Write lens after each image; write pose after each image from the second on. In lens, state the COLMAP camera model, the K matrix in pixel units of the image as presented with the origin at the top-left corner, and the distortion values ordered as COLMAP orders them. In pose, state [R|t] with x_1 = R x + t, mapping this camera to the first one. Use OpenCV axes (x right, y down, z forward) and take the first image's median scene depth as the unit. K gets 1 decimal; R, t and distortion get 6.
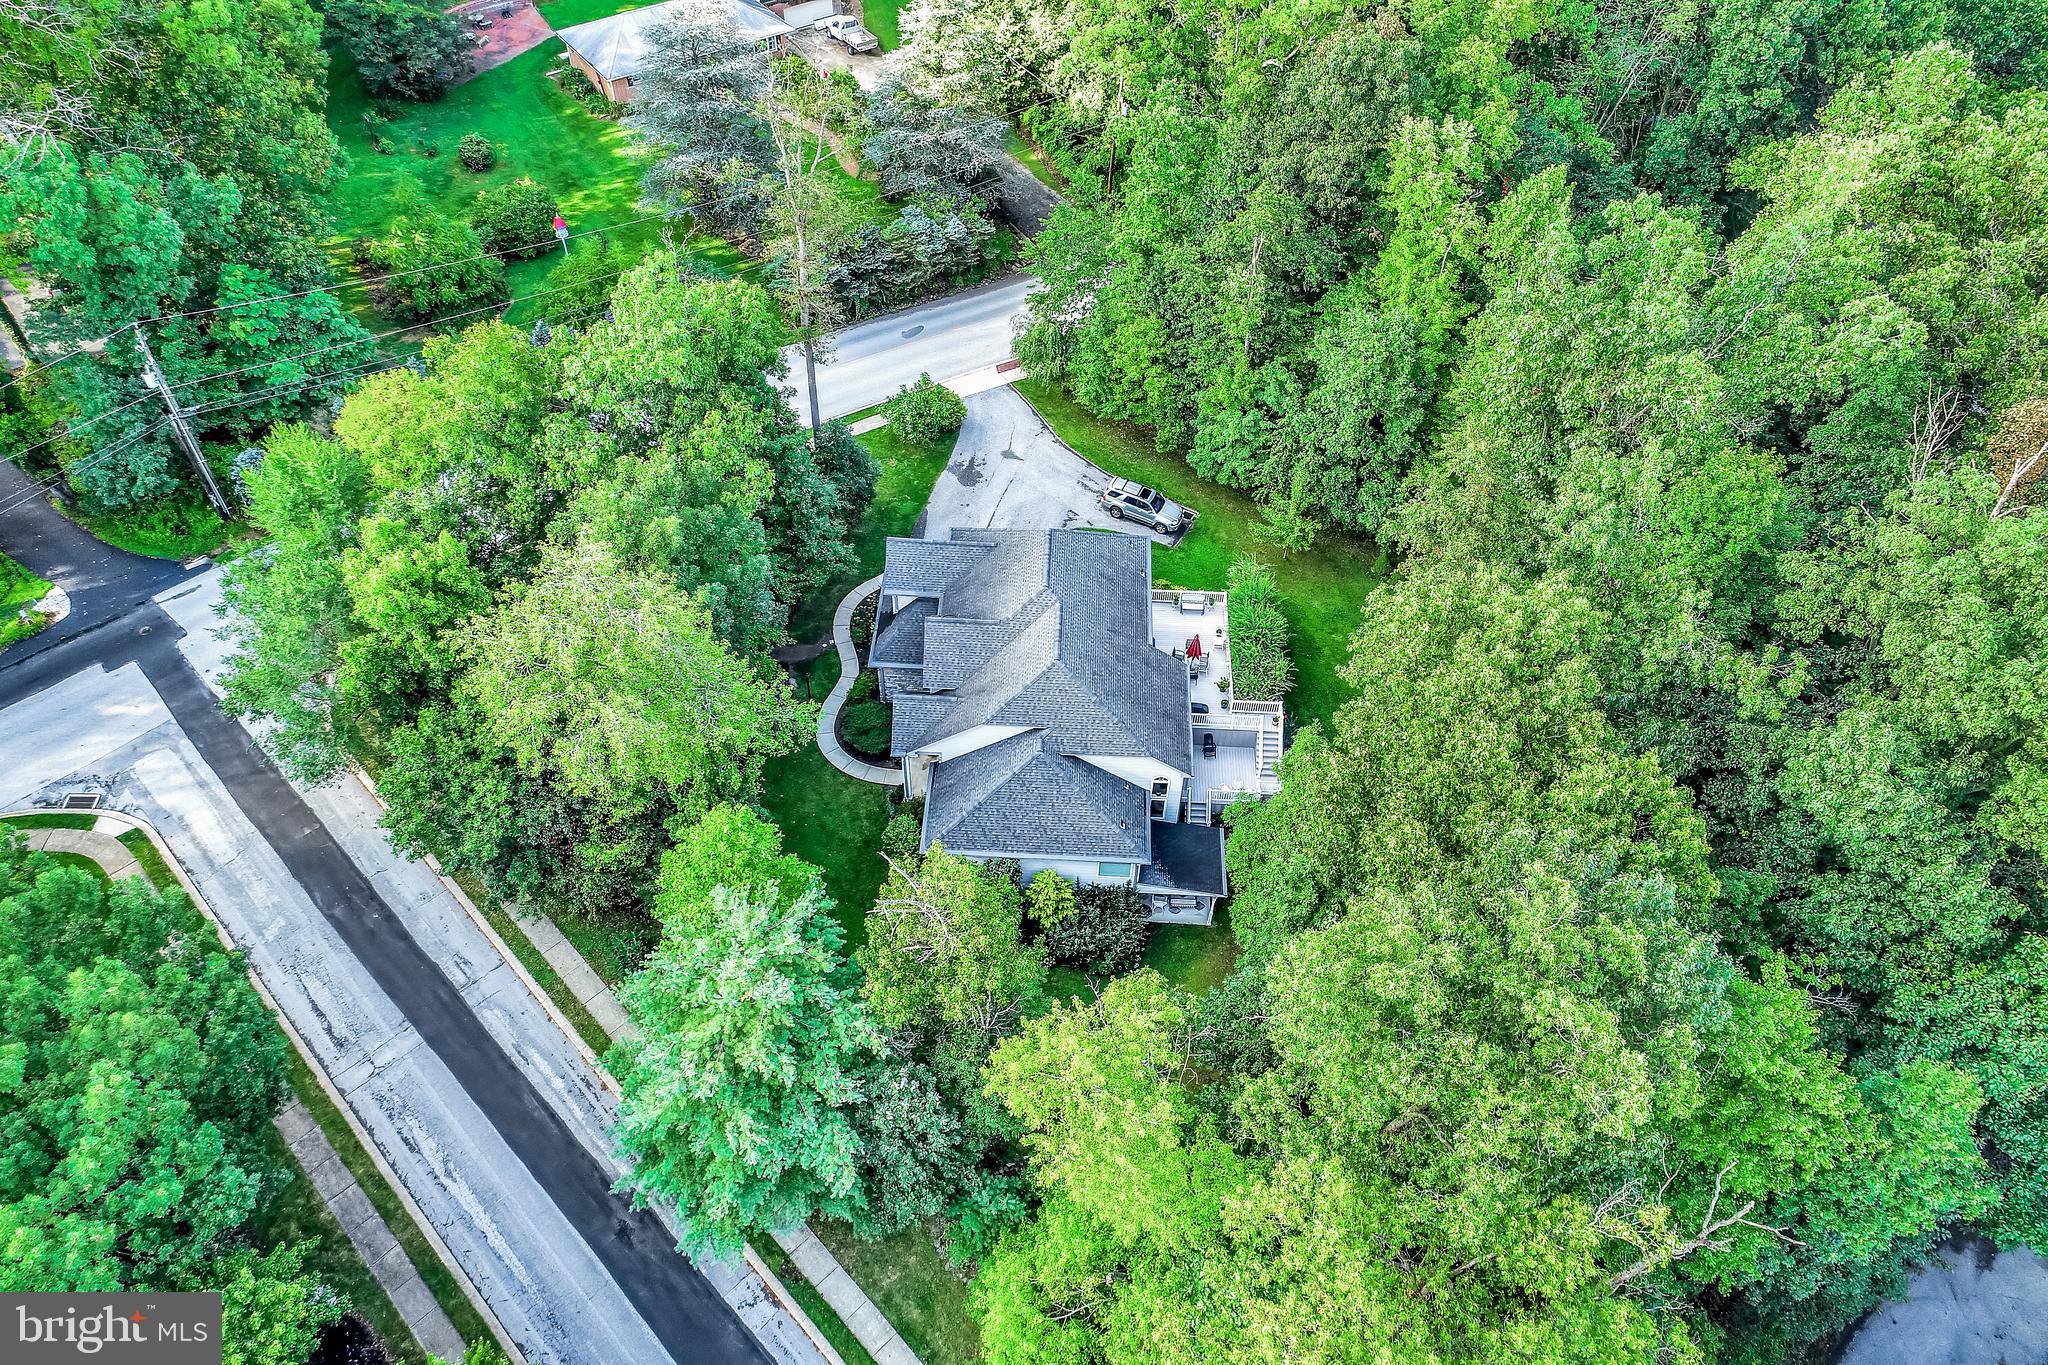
lens RADIAL K [[1391.5, 0, 1022.5], [0, 1391.5, 687.4], [0, 0, 1]] dist [0.009298, -0.004901]
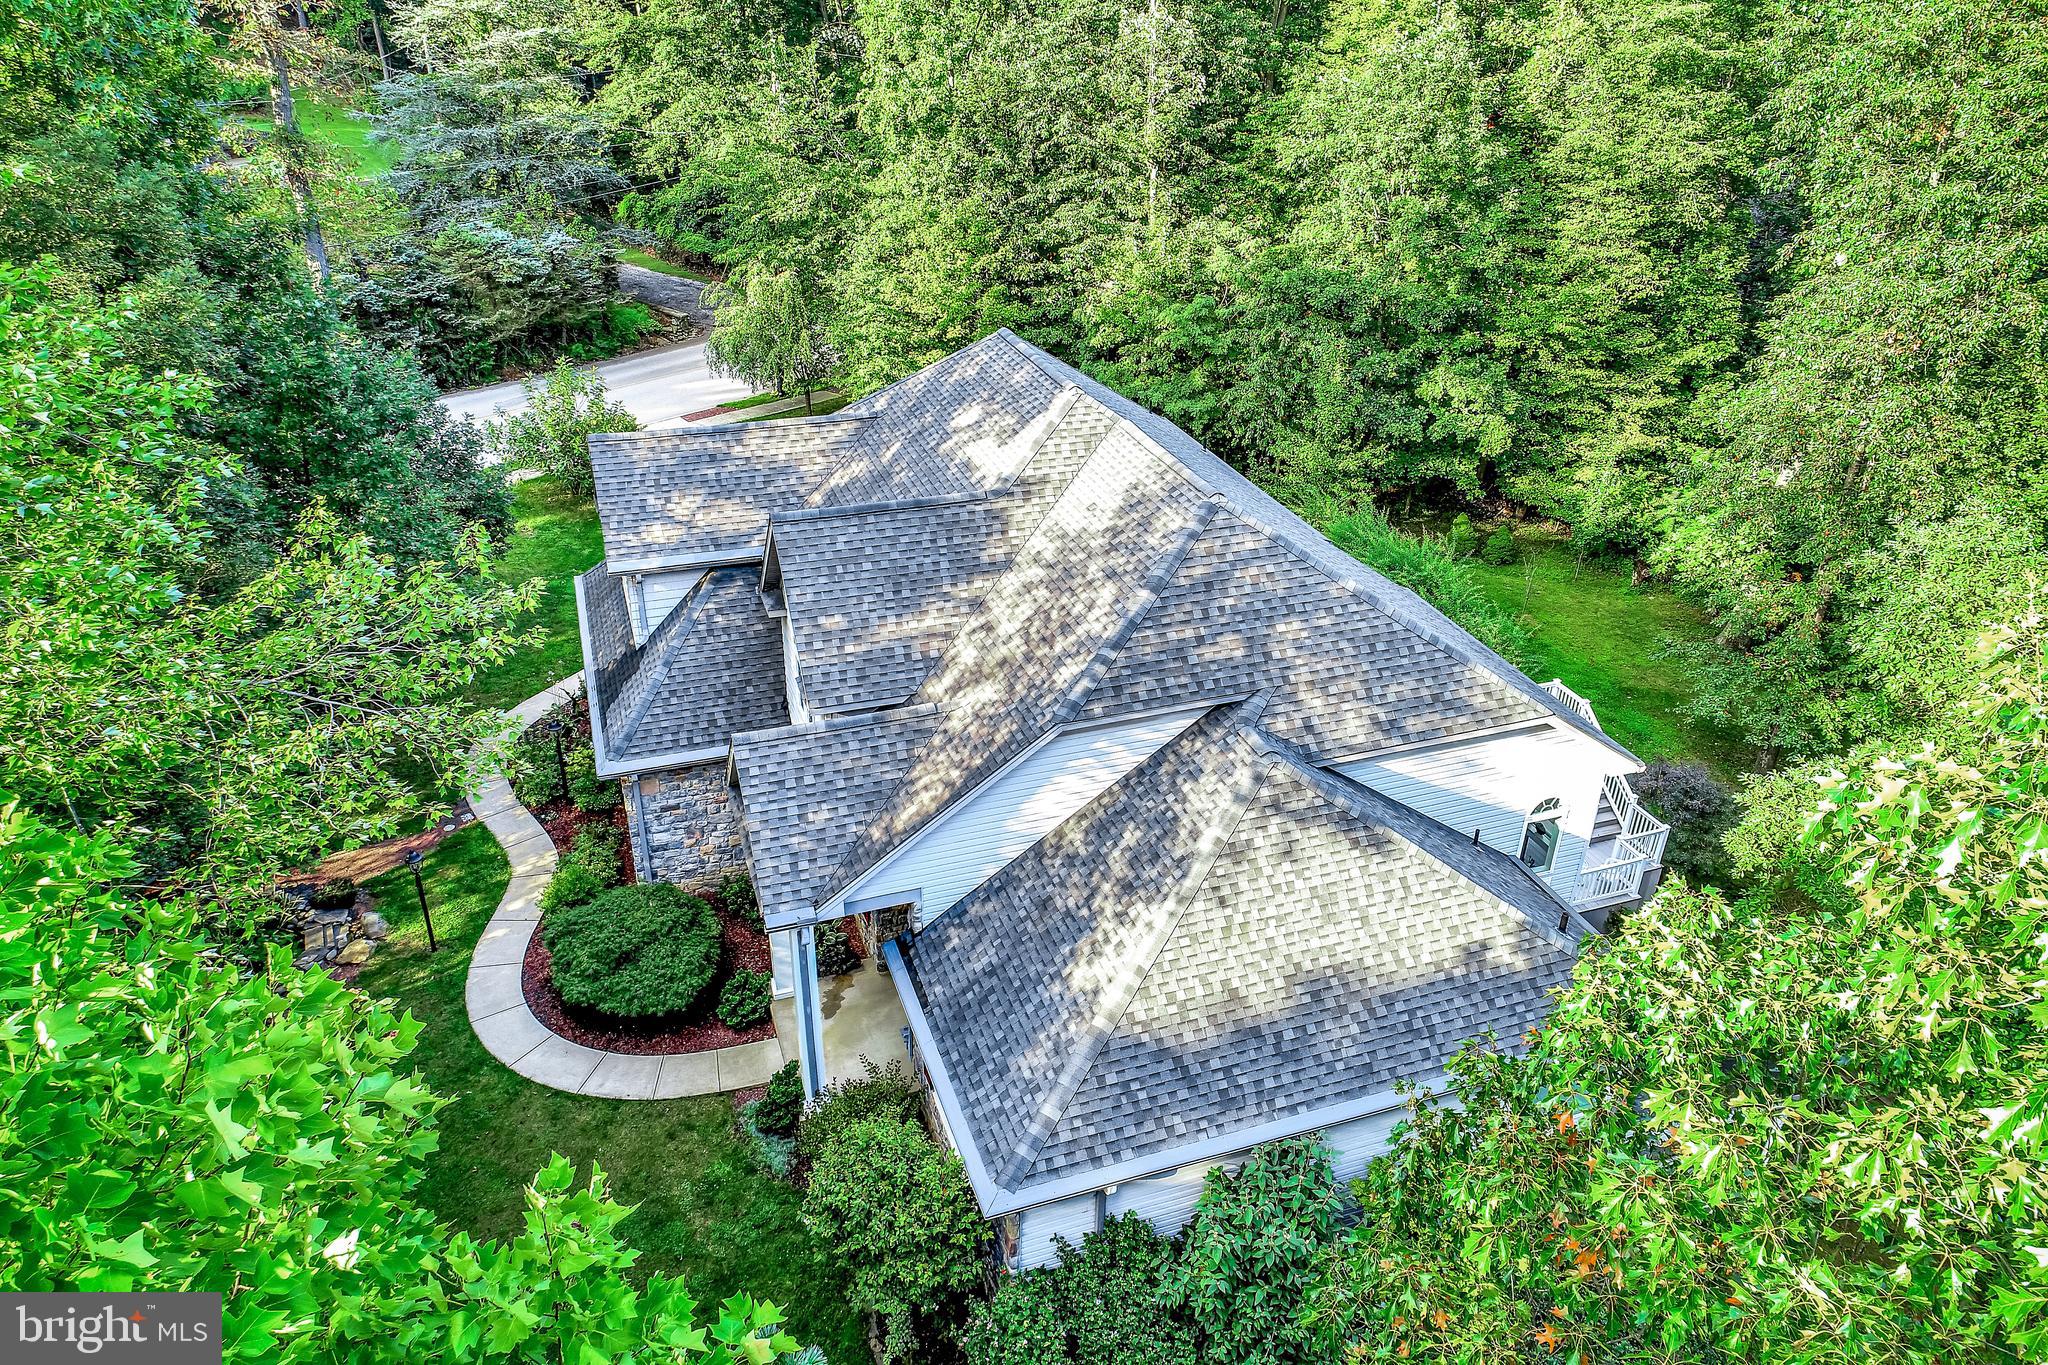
lens RADIAL K [[1391.5, 0, 1031.2], [0, 1391.5, 676.5], [0, 0, 1]] dist [0.009298, -0.004901]
pose [[0.926999, -0.182598, 0.327615, -0.115457], [0.282572, 0.914389, -0.289907, 0.090483], [-0.246631, 0.361318, 0.899234, 0.622915]]
